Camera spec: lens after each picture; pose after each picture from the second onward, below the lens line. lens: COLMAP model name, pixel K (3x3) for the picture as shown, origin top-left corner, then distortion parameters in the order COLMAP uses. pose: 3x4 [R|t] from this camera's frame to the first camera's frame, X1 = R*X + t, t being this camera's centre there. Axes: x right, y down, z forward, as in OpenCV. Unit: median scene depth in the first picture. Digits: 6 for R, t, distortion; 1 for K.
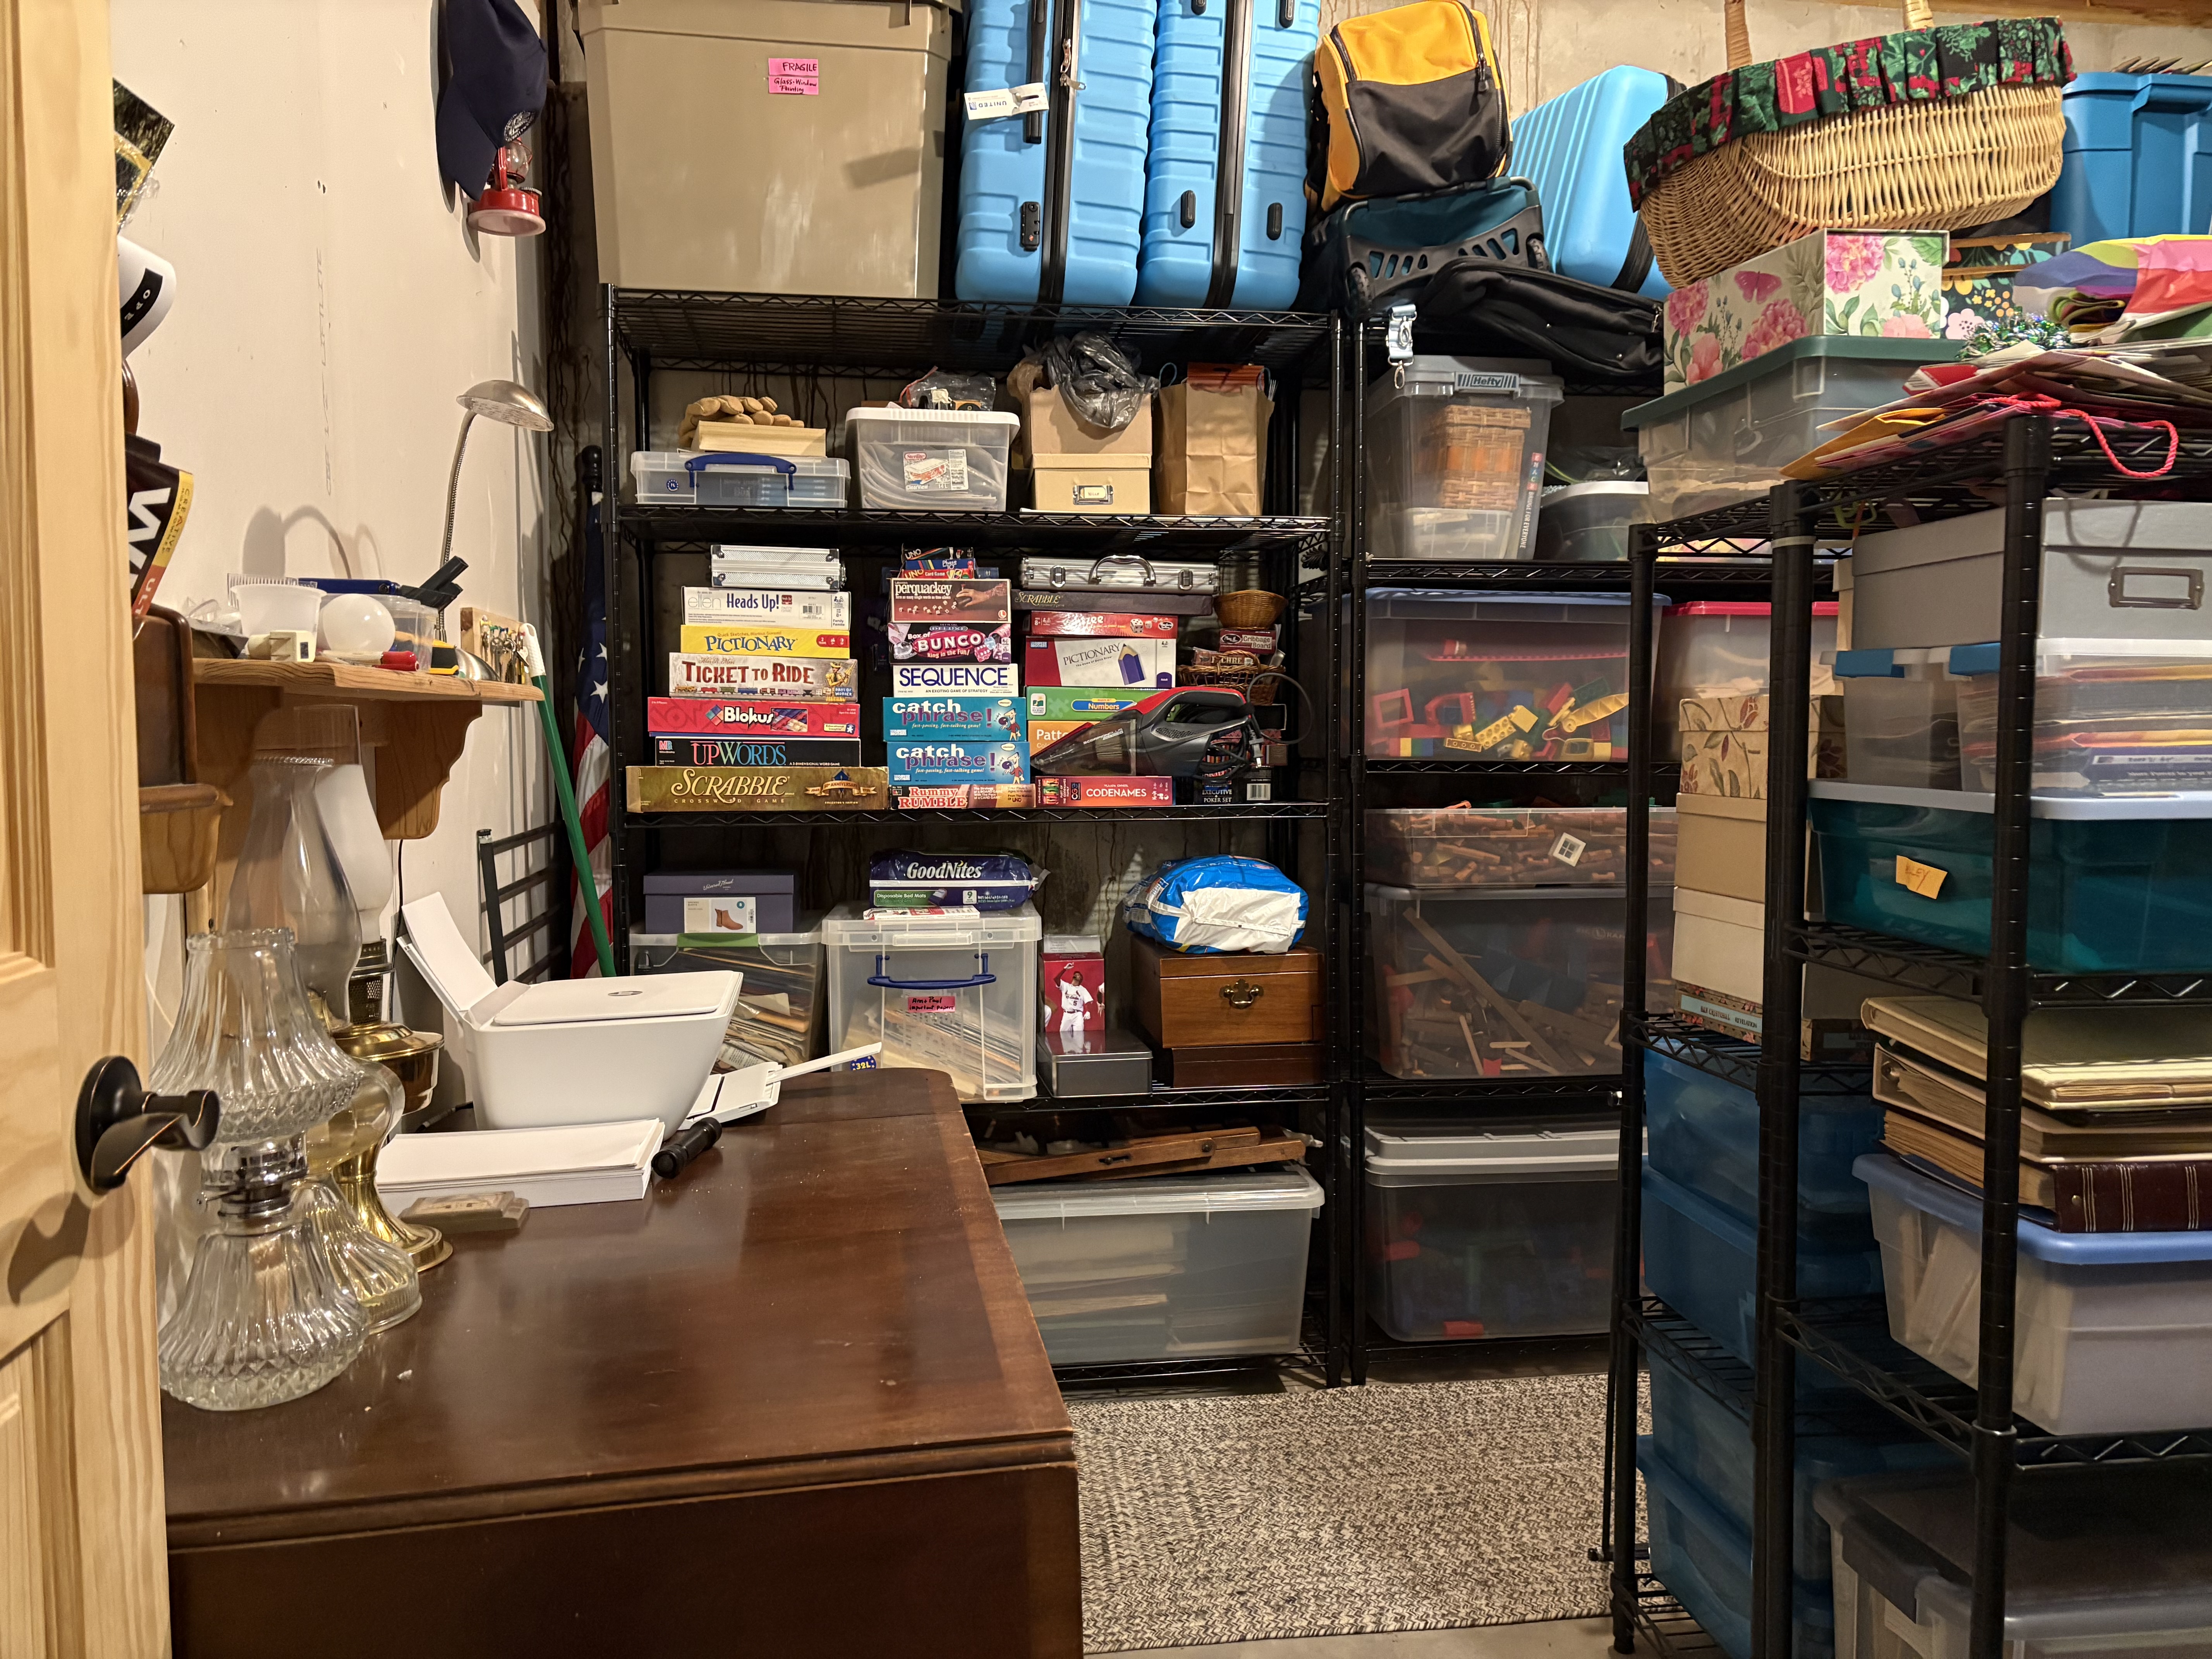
lens RADIAL K [[1673.0, 0, 1122.7], [0, 1673.0, 786.4], [0, 0, 1]] dist [0.048195, -0.054885]
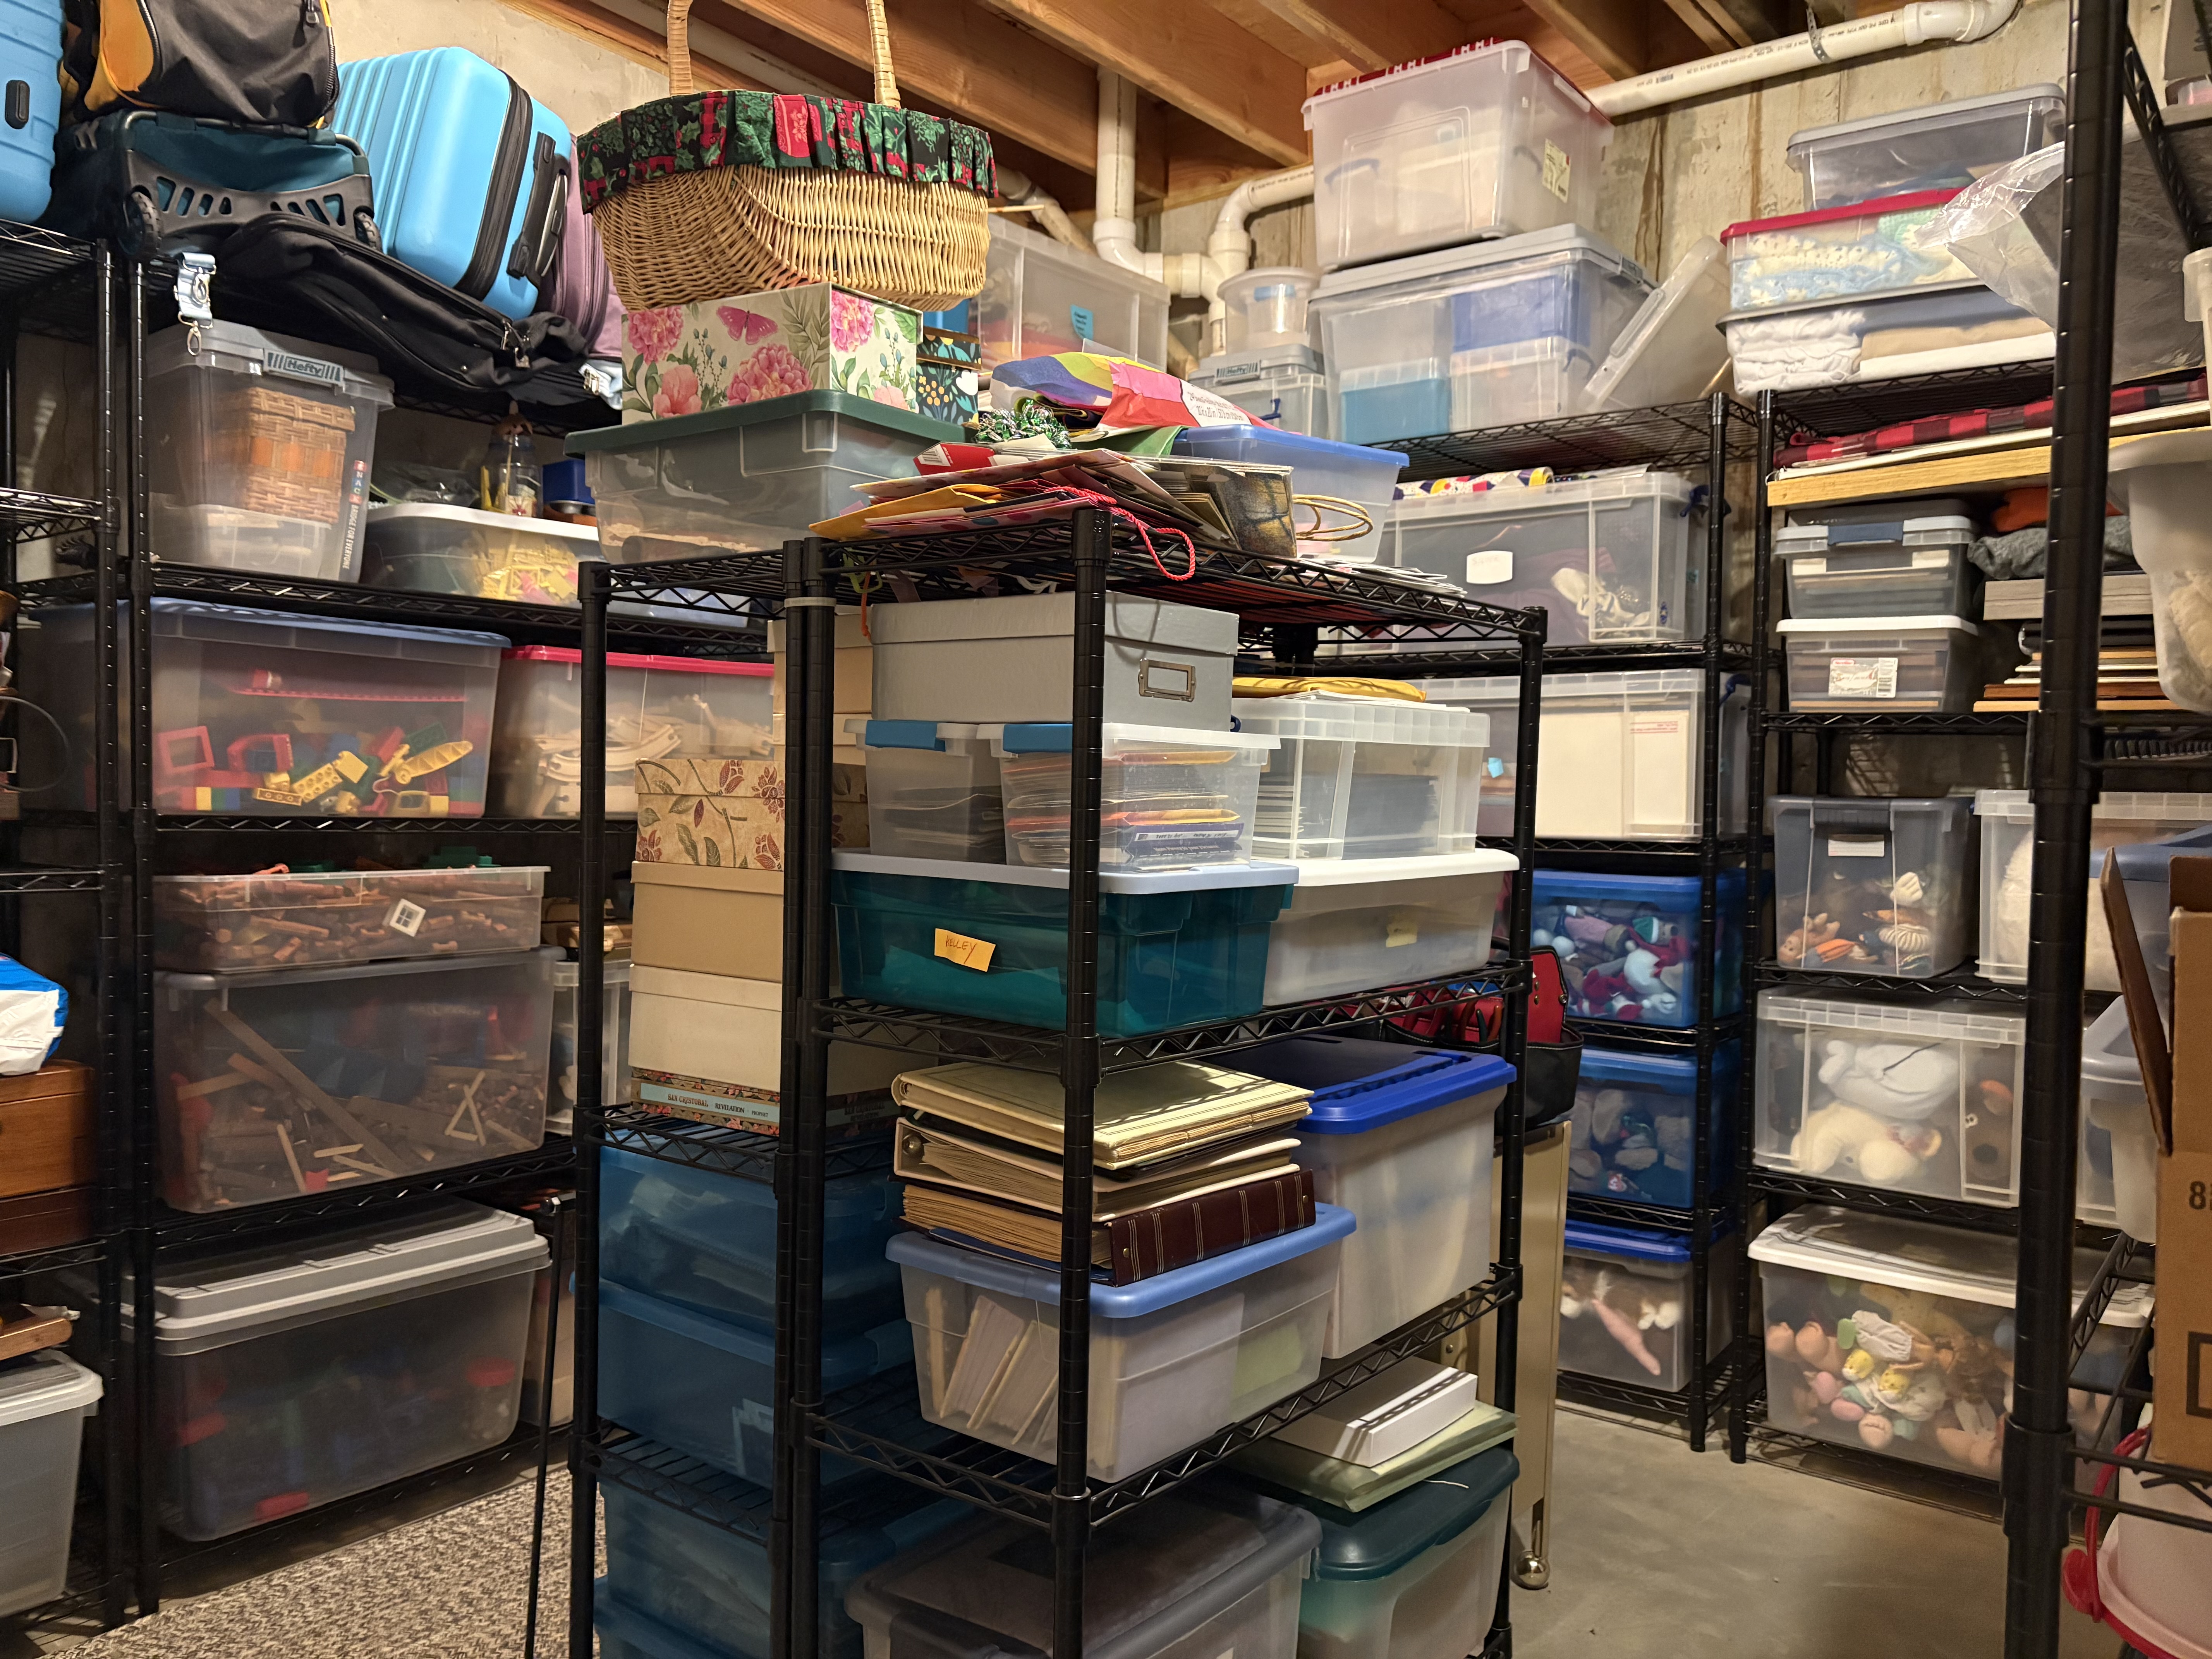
lens RADIAL K [[1673.0, 0, 1108.9], [0, 1673.0, 806.8], [0, 0, 1]] dist [0.048195, -0.054885]
pose [[0.721221, 0.006058, 0.692679, -0.120161], [0.001220, 0.999949, -0.010016, -0.016666], [-0.692704, 0.008069, 0.721177, 0.169780]]
